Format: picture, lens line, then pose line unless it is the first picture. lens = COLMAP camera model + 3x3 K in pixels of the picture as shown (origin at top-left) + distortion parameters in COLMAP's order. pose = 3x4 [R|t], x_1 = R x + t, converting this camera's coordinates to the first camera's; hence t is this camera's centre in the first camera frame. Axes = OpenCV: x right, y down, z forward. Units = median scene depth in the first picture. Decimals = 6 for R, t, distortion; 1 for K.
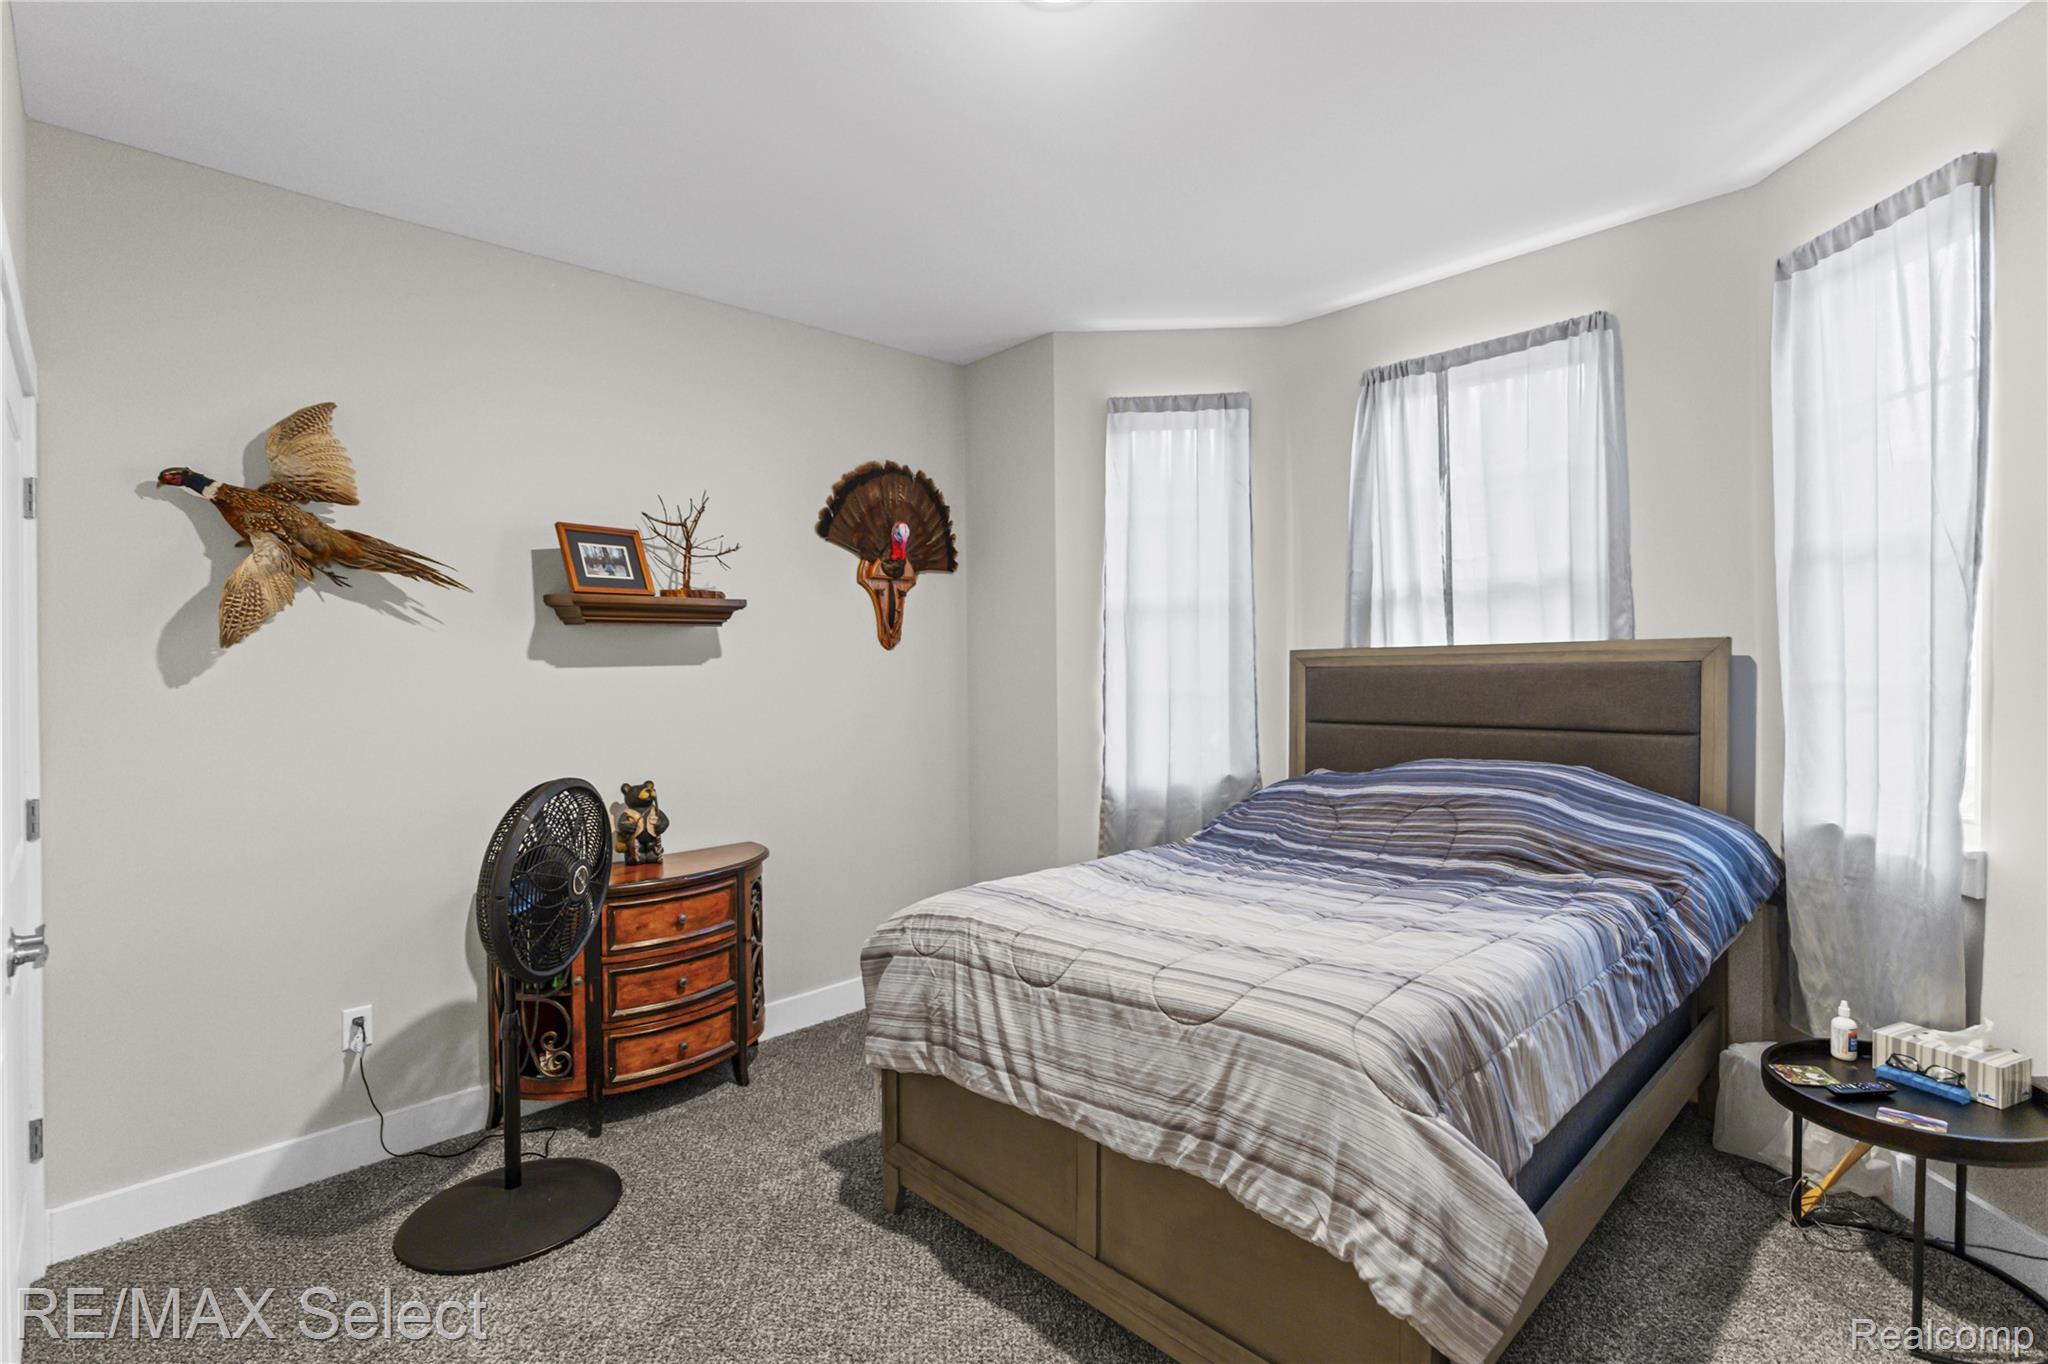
lens RADIAL K [[963.1, 0, 1022.9], [0, 963.1, 677.4], [0, 0, 1]] dist [-0.004442, 0.003946]
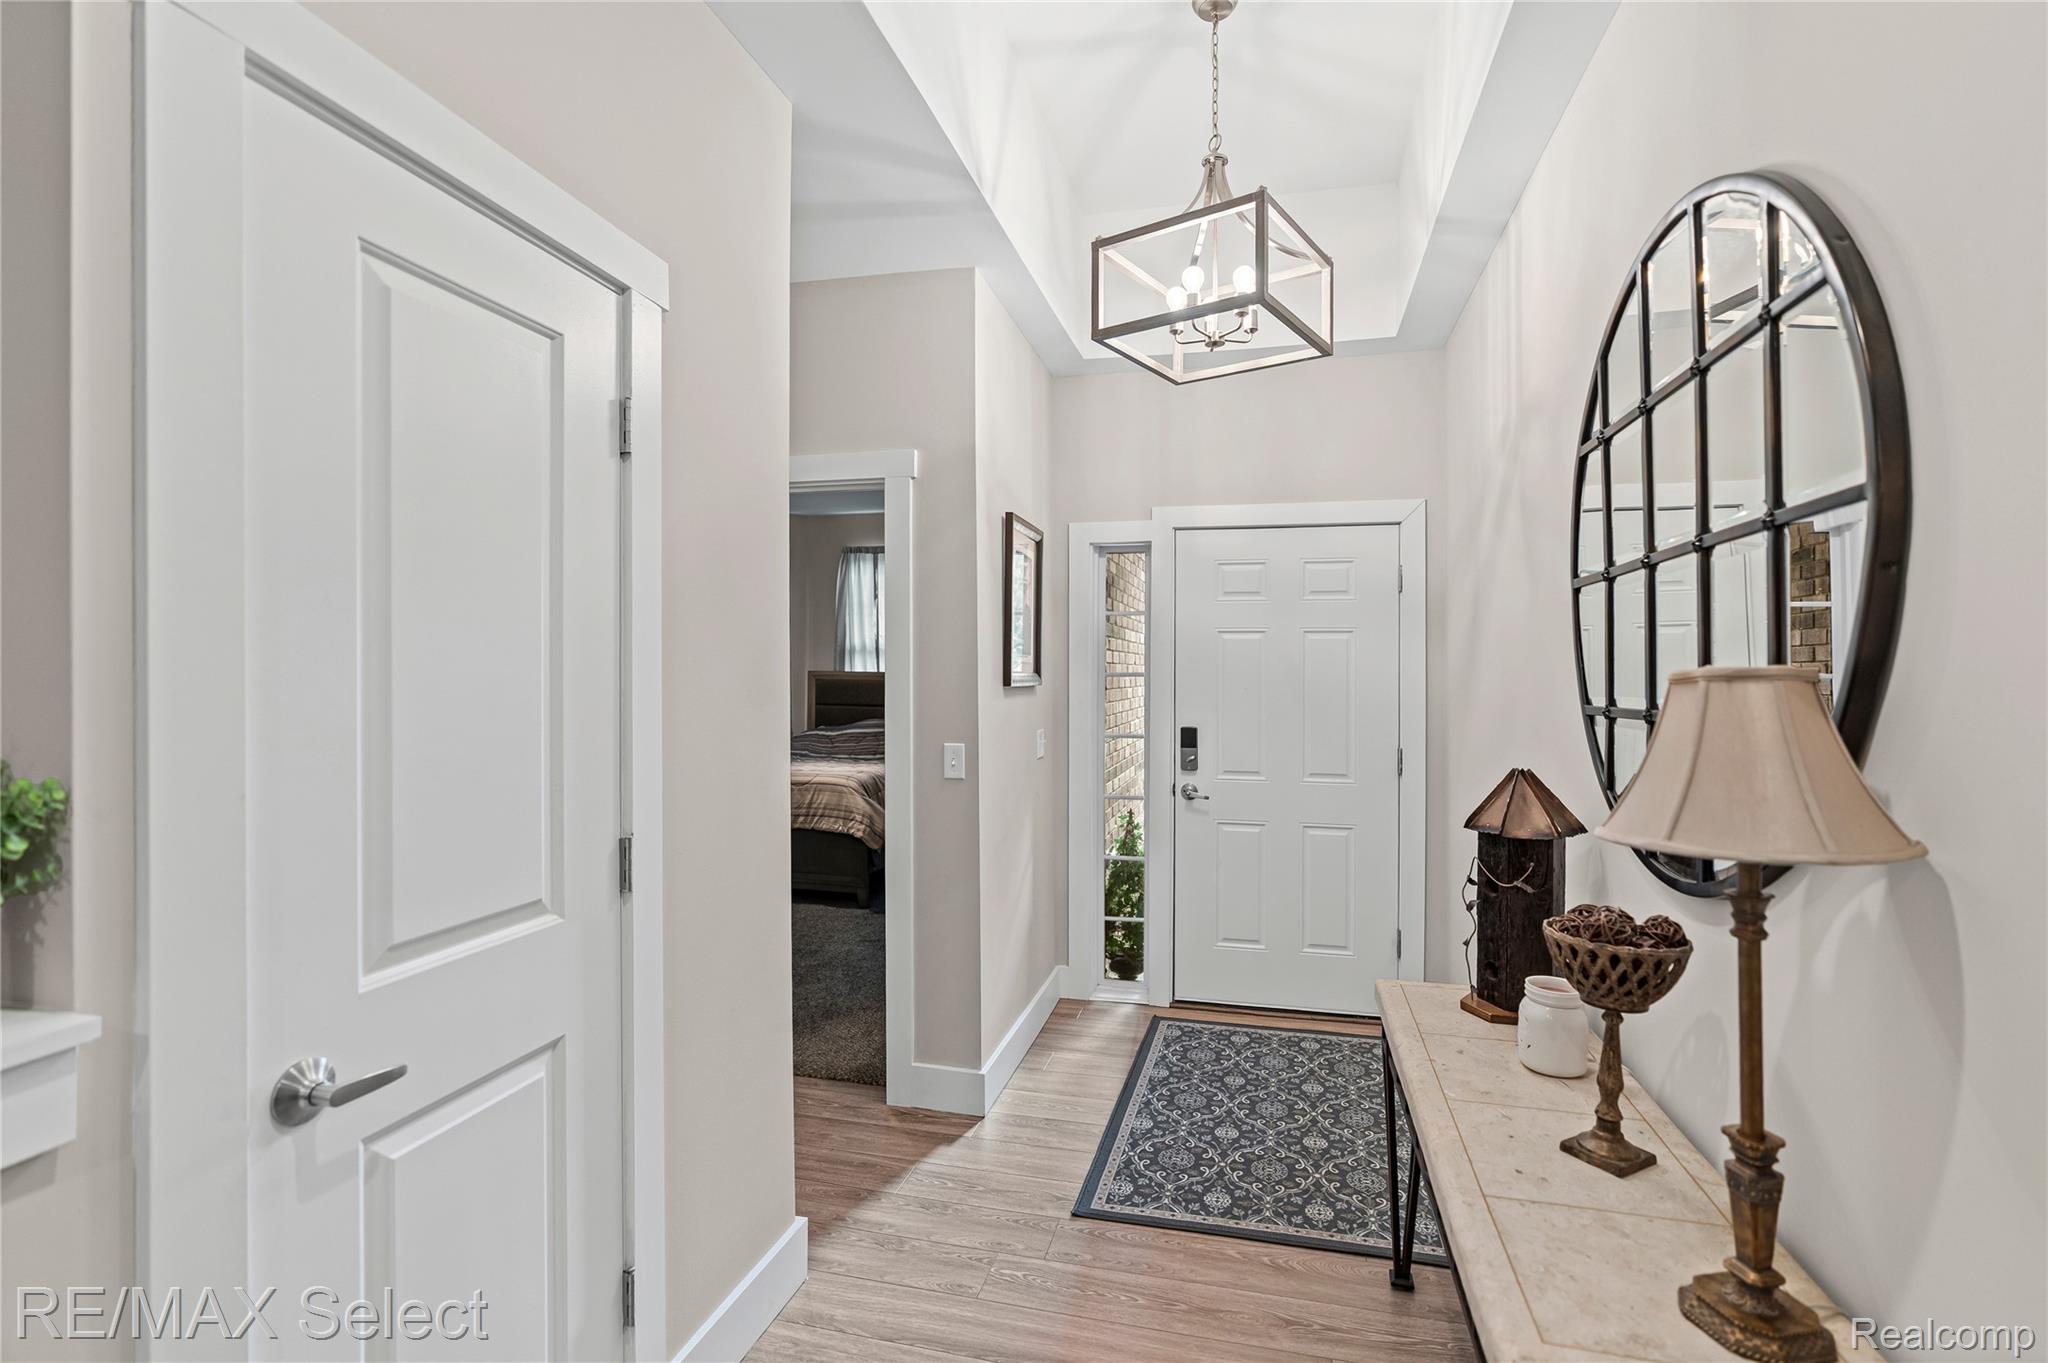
lens RADIAL K [[963.1, 0, 1027.1], [0, 963.1, 678.9], [0, 0, 1]] dist [-0.004442, 0.003946]
pose [[0.848469, 0.013045, 0.529084, -0.959506], [-0.005586, 0.999861, -0.015693, 0.037316], [-0.529216, 0.010359, 0.848424, -2.323308]]
